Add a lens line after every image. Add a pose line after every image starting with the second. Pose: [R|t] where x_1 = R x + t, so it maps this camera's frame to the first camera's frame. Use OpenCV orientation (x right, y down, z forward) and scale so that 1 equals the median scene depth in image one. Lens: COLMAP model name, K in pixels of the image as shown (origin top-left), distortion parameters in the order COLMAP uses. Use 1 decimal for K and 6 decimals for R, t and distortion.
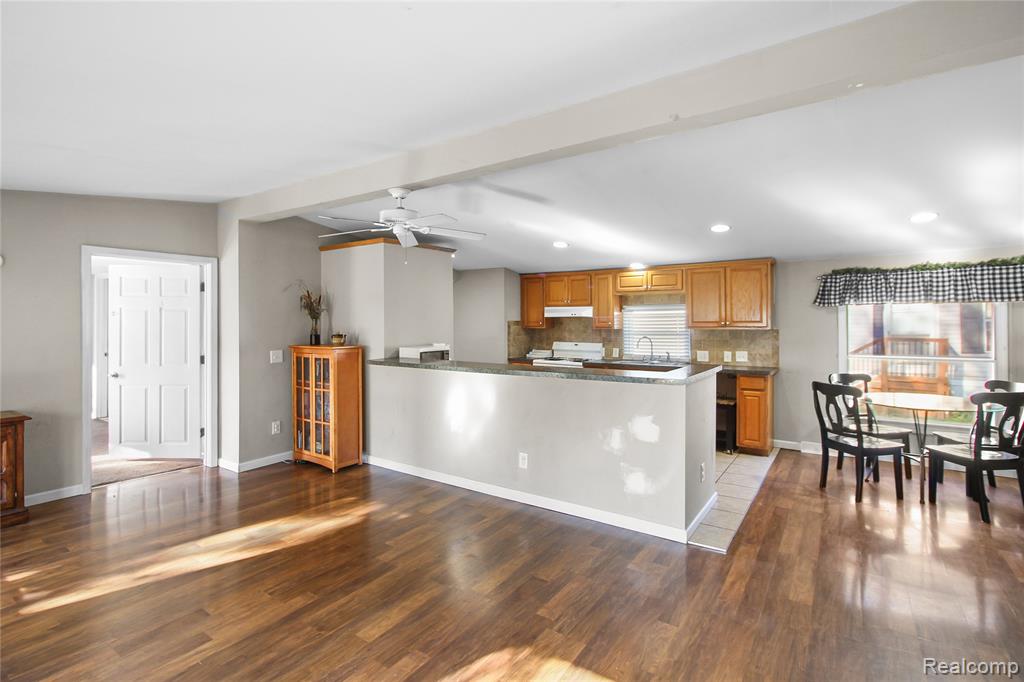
lens RADIAL K [[488.0, 0, 509.0], [0, 488.0, 314.3], [0, 0, 1]] dist [0.004368, 0.001418]
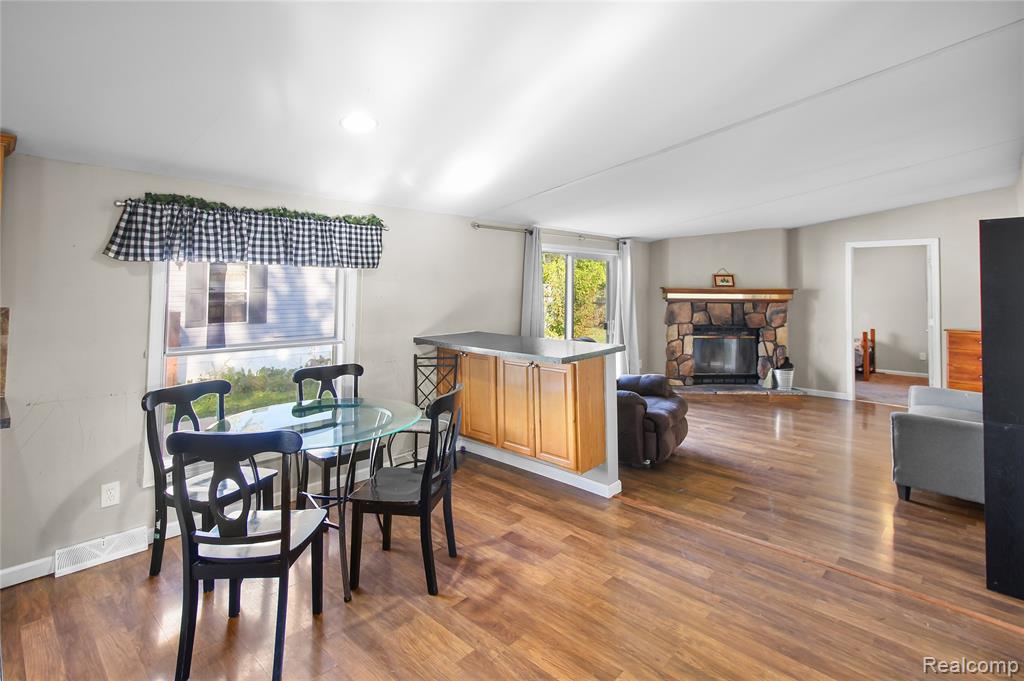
lens RADIAL K [[477.7, 0, 496.1], [0, 477.7, 274.0], [0, 0, 1]] dist [-0.001864, 0.000069]
pose [[0.183613, 0.045623, 0.981939, 0.233952], [-0.018980, 0.998901, -0.042862, 0.012007], [-0.982815, -0.010767, 0.184277, 0.544168]]
